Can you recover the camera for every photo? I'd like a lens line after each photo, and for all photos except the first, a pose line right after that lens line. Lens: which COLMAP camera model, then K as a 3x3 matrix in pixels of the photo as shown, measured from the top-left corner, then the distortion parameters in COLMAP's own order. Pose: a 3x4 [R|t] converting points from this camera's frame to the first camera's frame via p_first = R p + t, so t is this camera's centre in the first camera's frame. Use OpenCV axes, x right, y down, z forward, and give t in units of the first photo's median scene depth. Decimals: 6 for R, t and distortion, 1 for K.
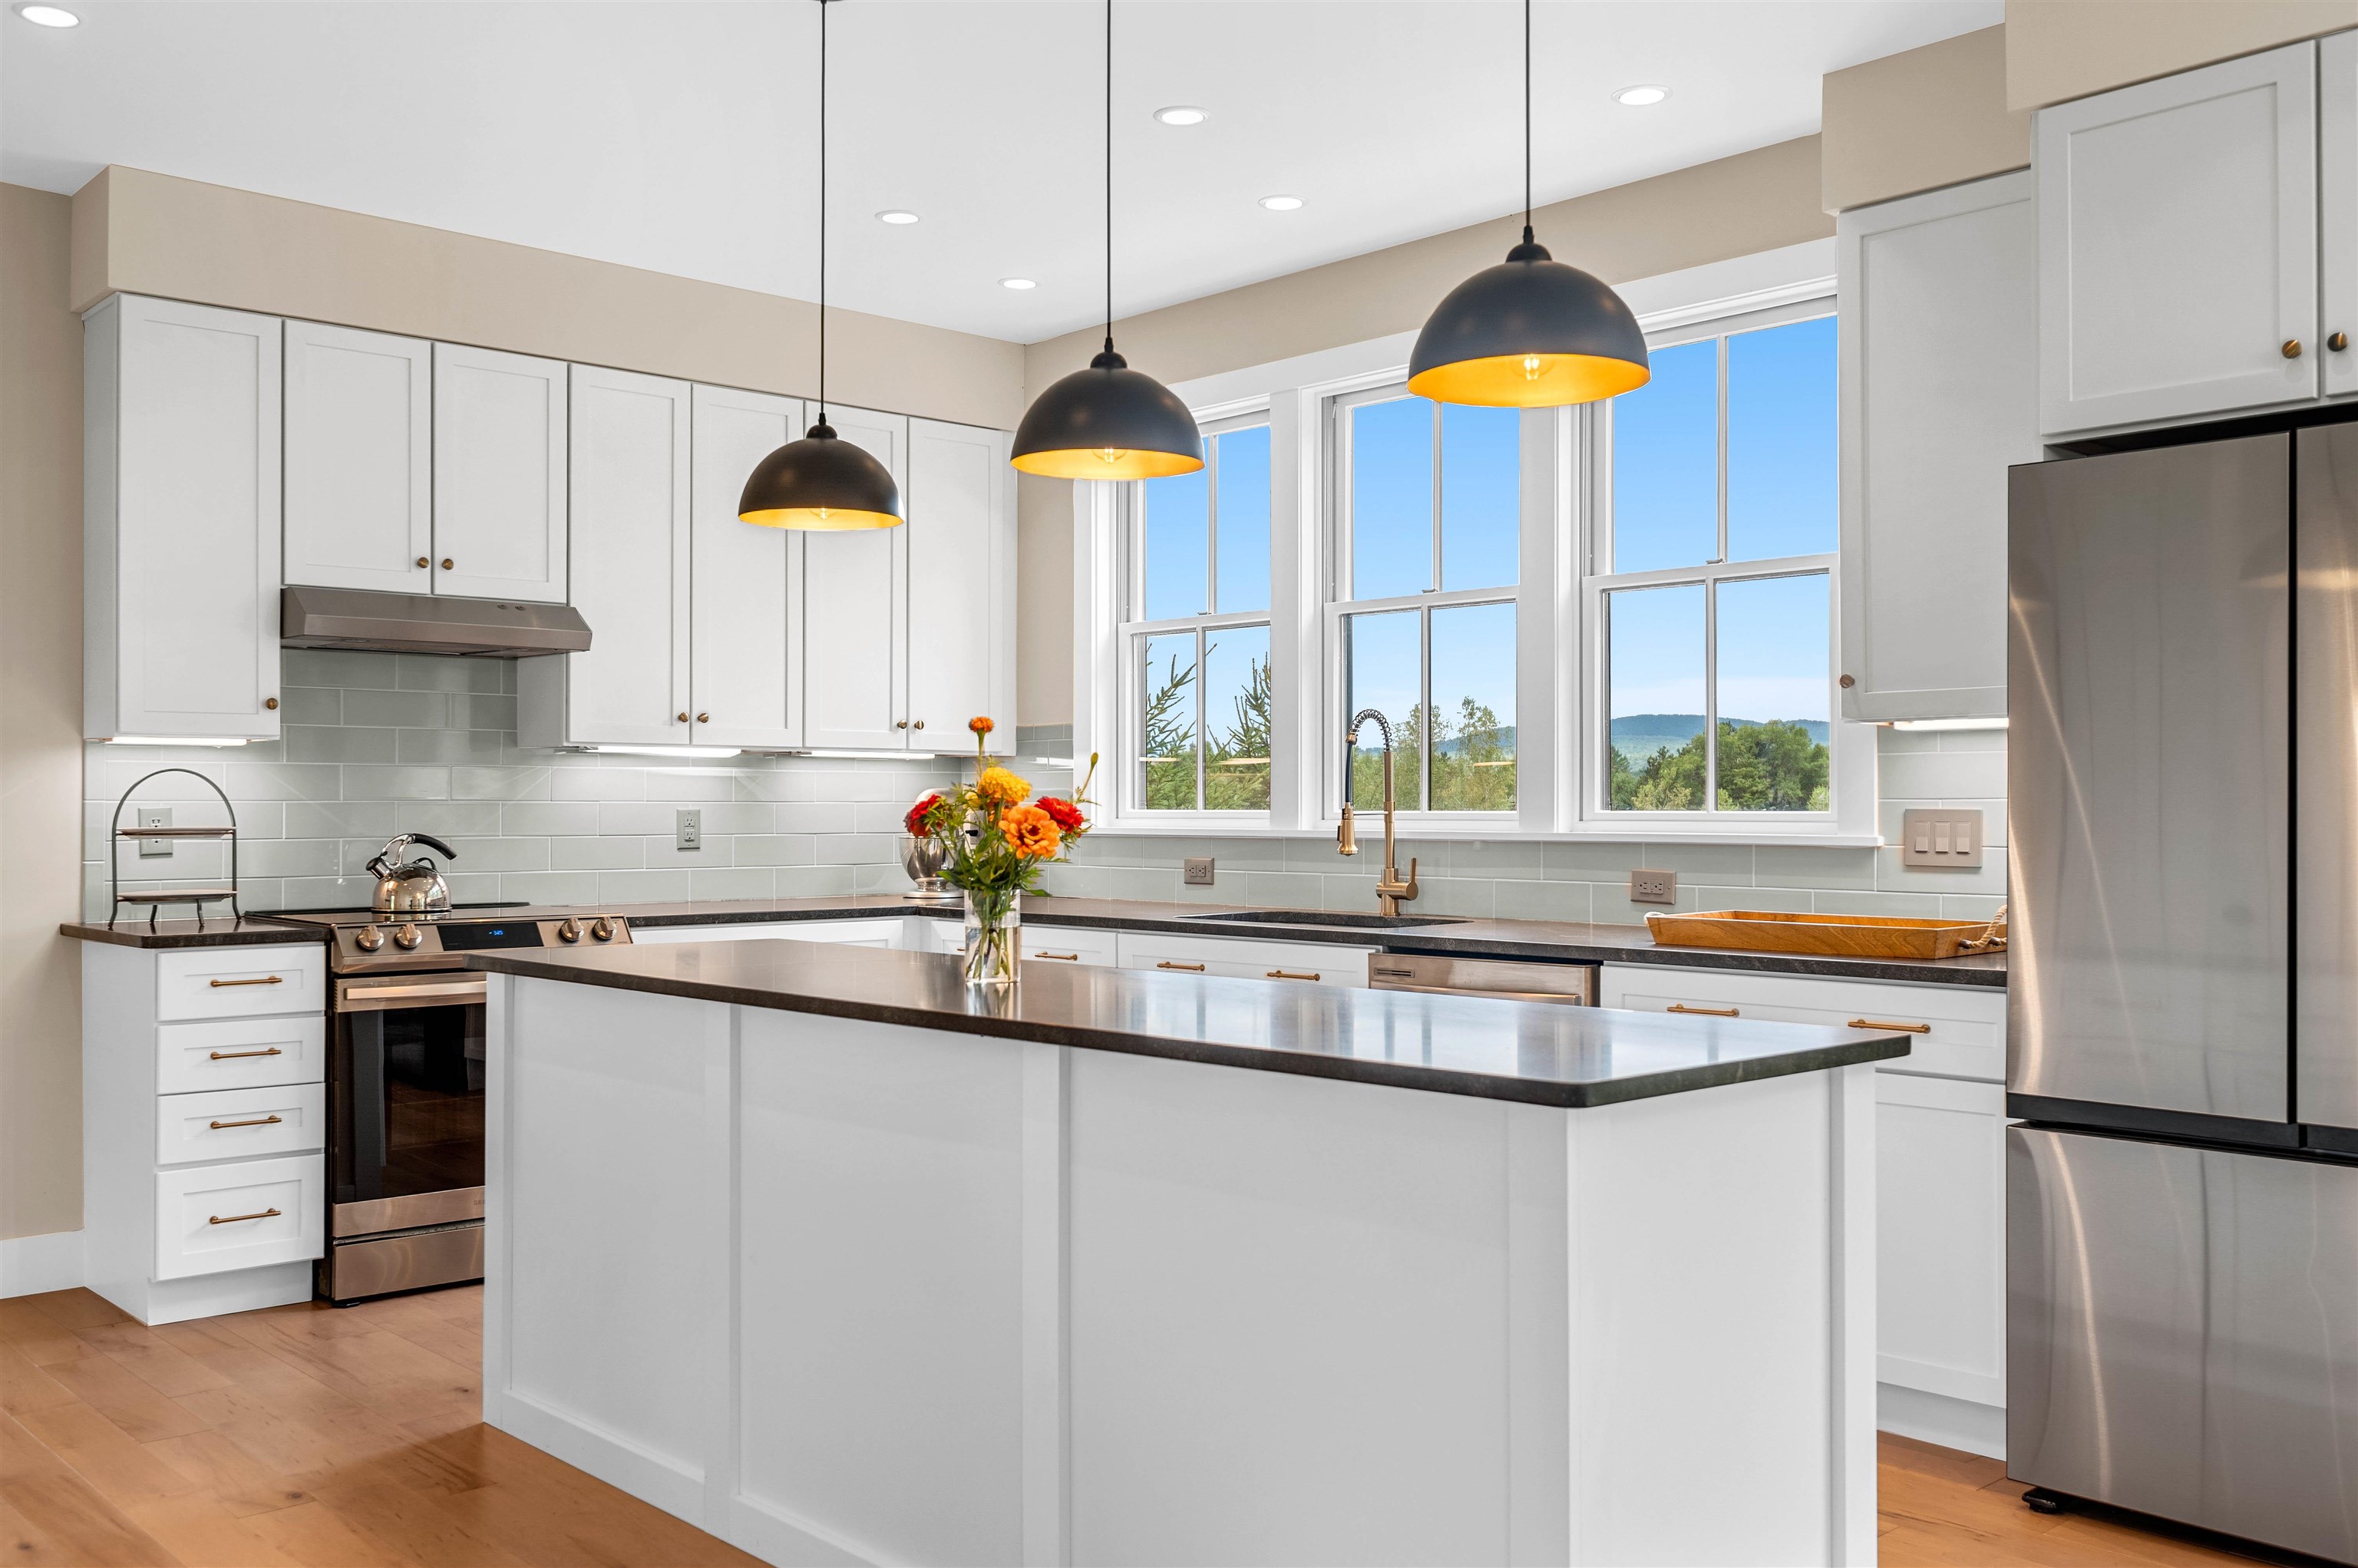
lens RADIAL K [[2067.5, 0, 1179.8], [0, 2067.5, 795.6], [0, 0, 1]] dist [-0.013564, -0.012301]
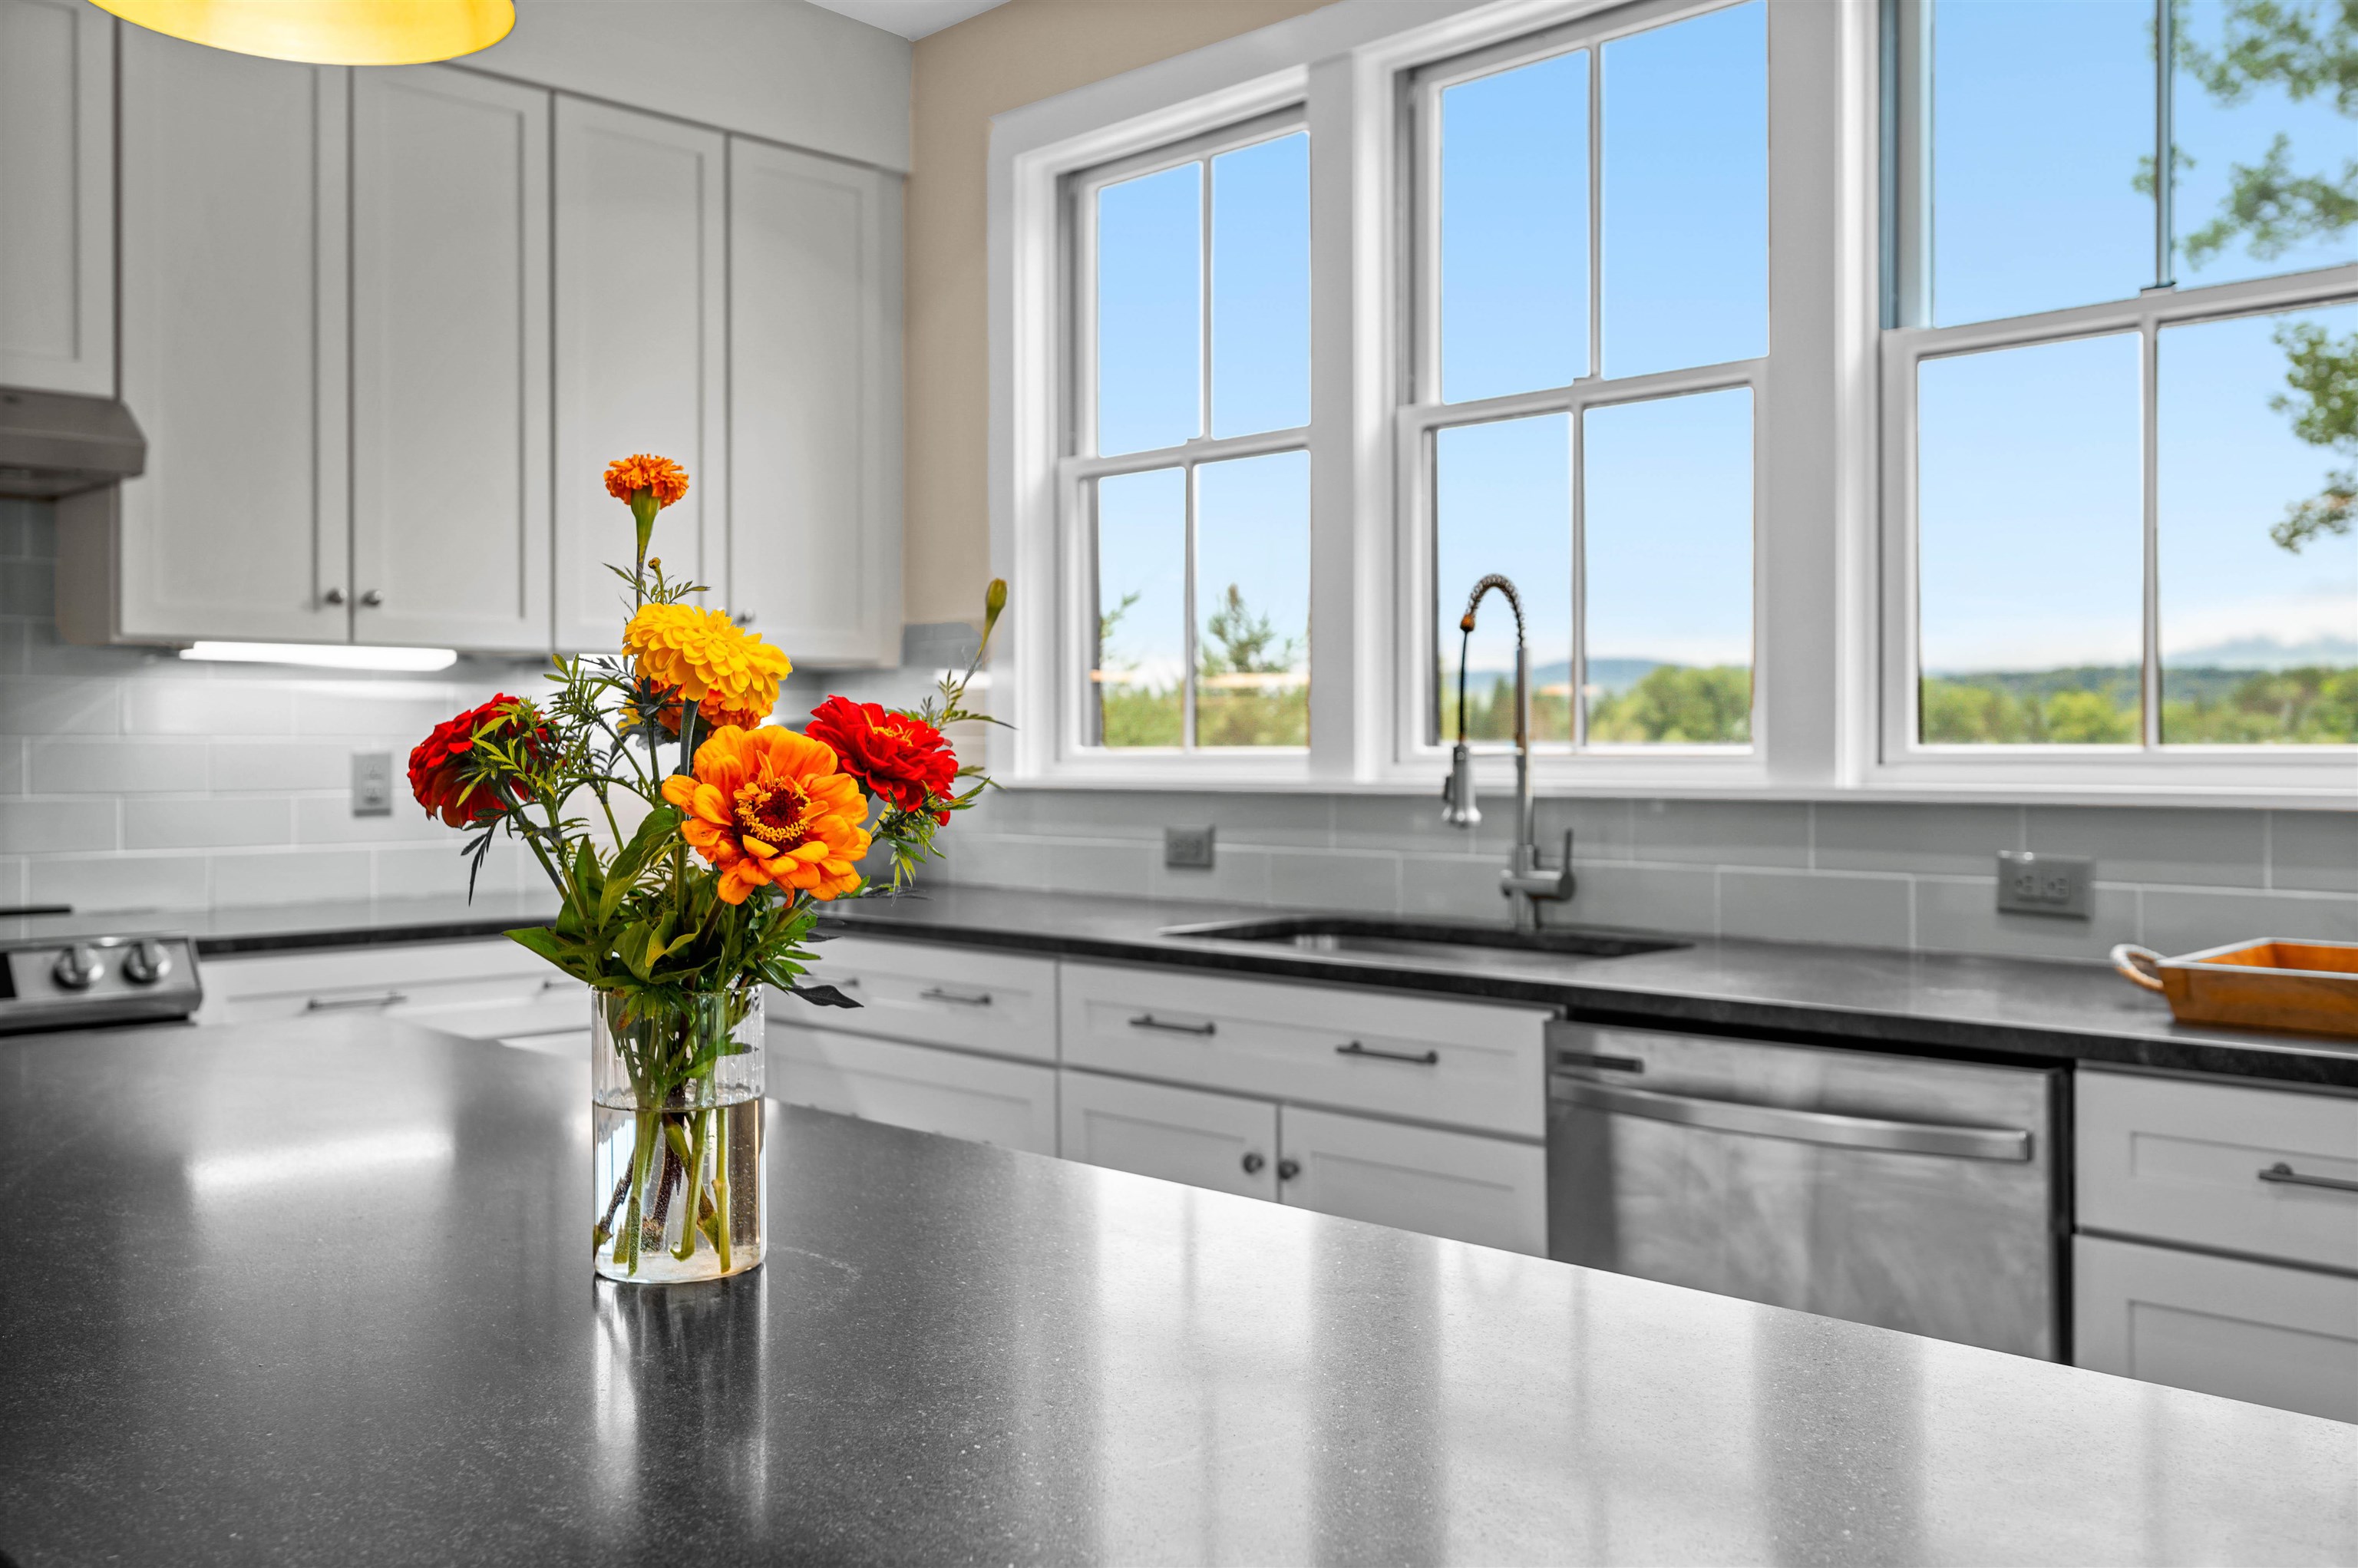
lens RADIAL K [[2067.5, 0, 1174.2], [0, 2067.5, 768.4], [0, 0, 1]] dist [-0.013564, -0.012301]
pose [[0.999643, -0.003125, 0.026525, -0.013410], [0.002743, 0.999892, 0.014431, 0.004422], [-0.026567, -0.014353, 0.999544, 0.431834]]
